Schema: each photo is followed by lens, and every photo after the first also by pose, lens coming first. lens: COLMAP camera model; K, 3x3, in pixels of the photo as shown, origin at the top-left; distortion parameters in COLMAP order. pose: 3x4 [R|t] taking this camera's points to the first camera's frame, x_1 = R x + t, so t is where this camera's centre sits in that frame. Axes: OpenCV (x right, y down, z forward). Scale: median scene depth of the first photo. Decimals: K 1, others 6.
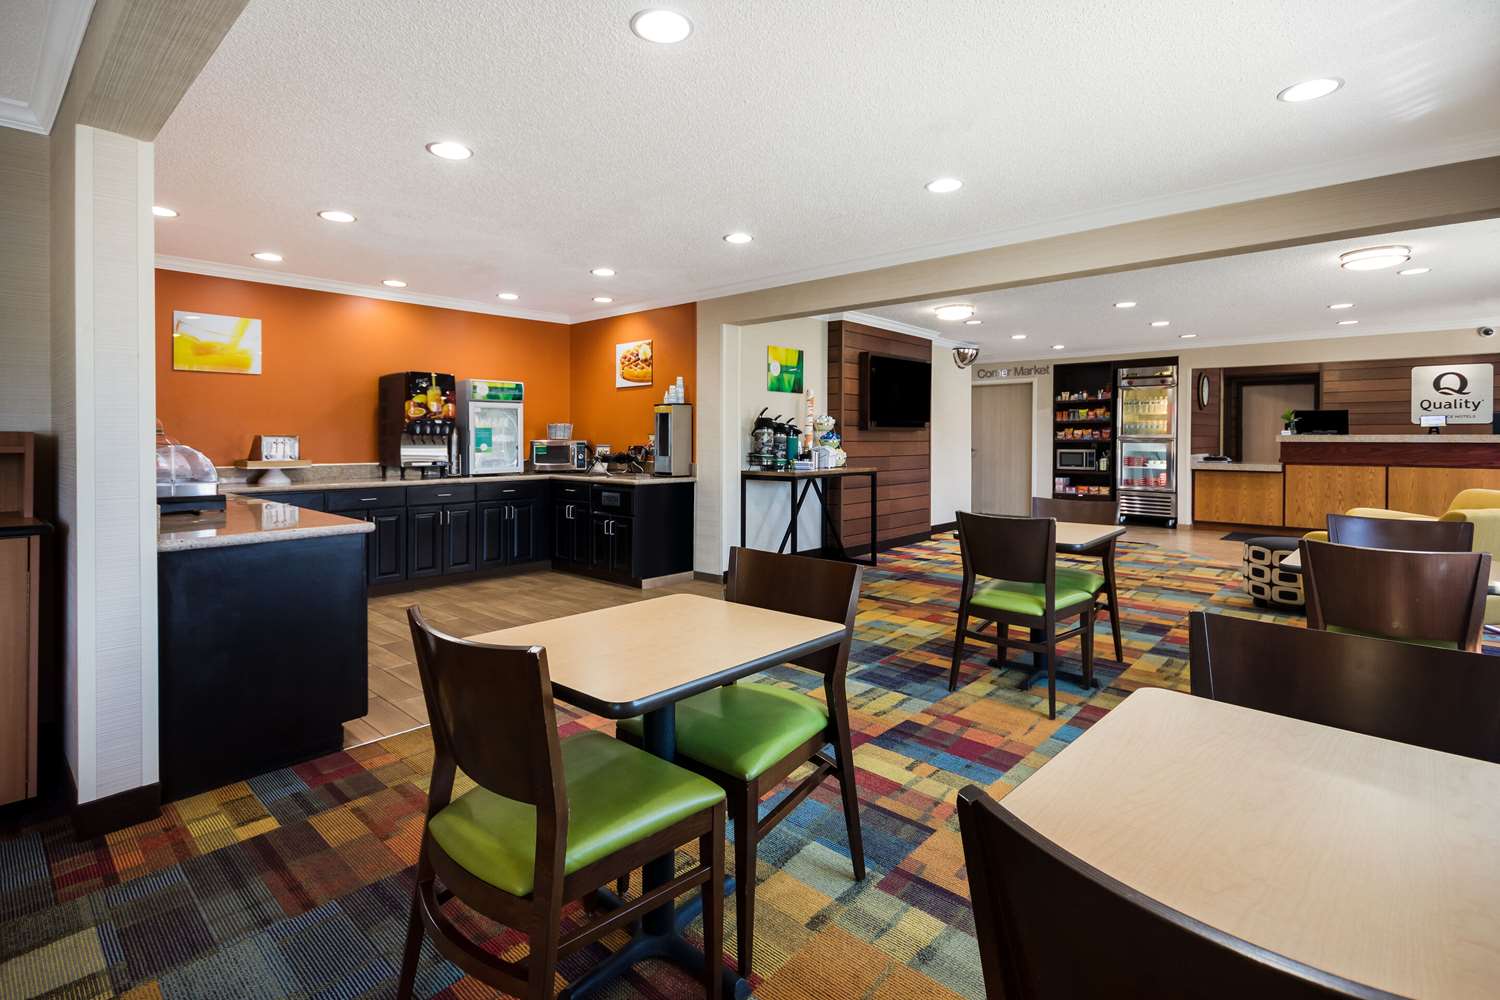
lens RADIAL K [[704.5, 0, 740.1], [0, 704.5, 429.3], [0, 0, 1]] dist [0.003633, 0.000561]
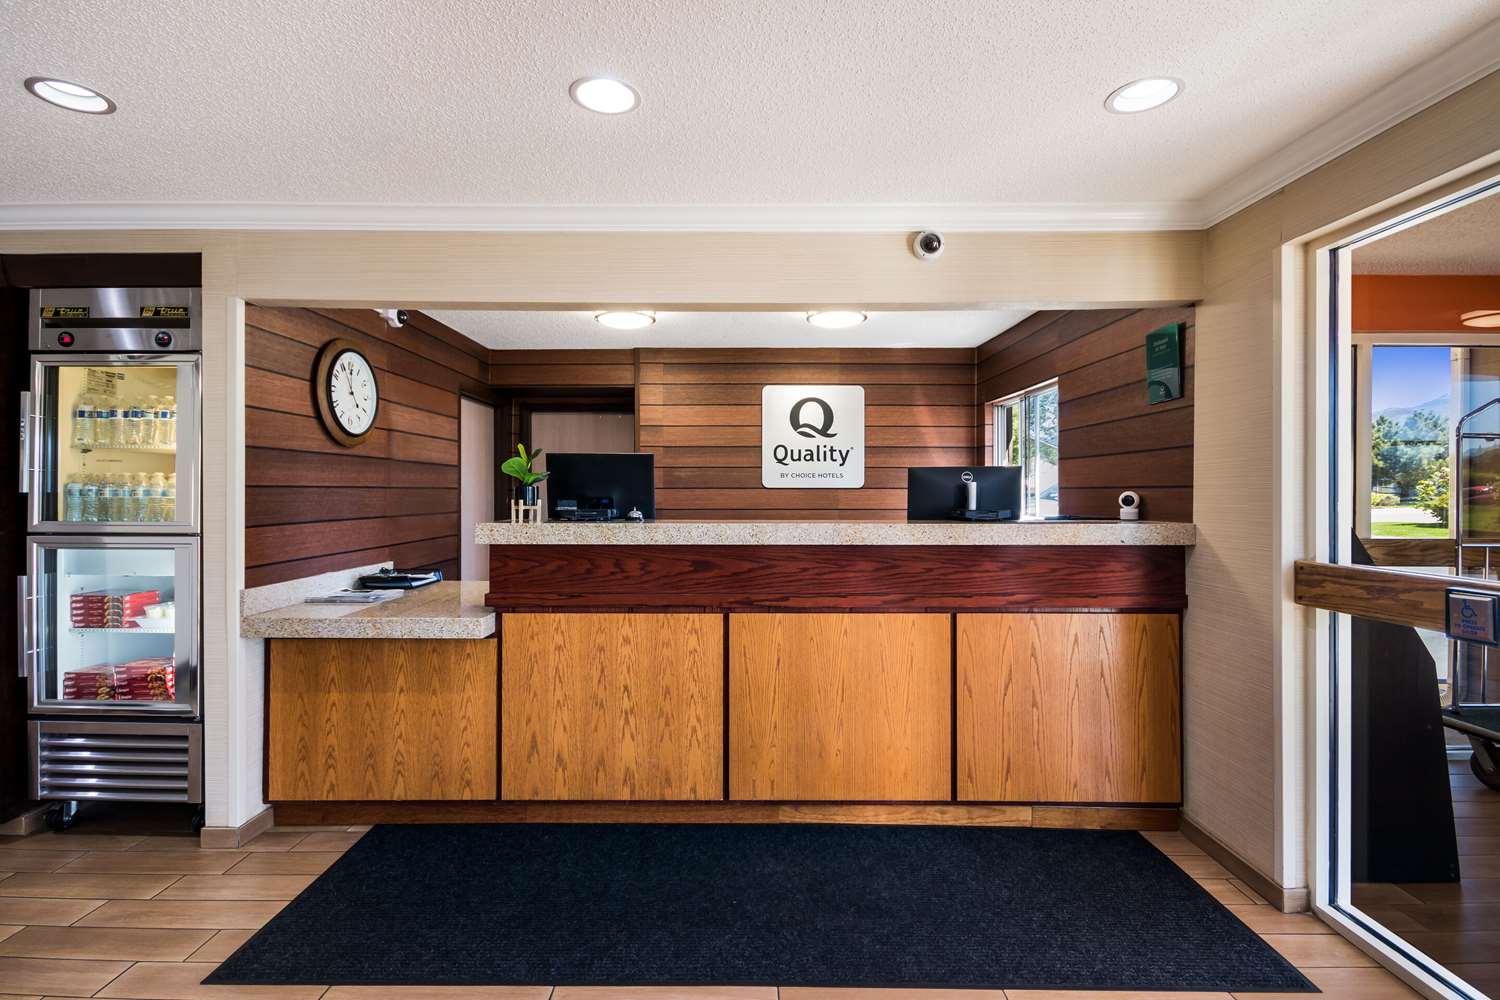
lens RADIAL K [[699.5, 0, 729.8], [0, 699.5, 479.5], [0, 0, 1]] dist [0.002367, -0.006971]
pose [[0.740833, 0.010191, 0.671612, 0.585782], [-0.006326, 0.999946, -0.008195, -0.009857], [-0.671660, 0.001822, 0.740857, 0.636314]]
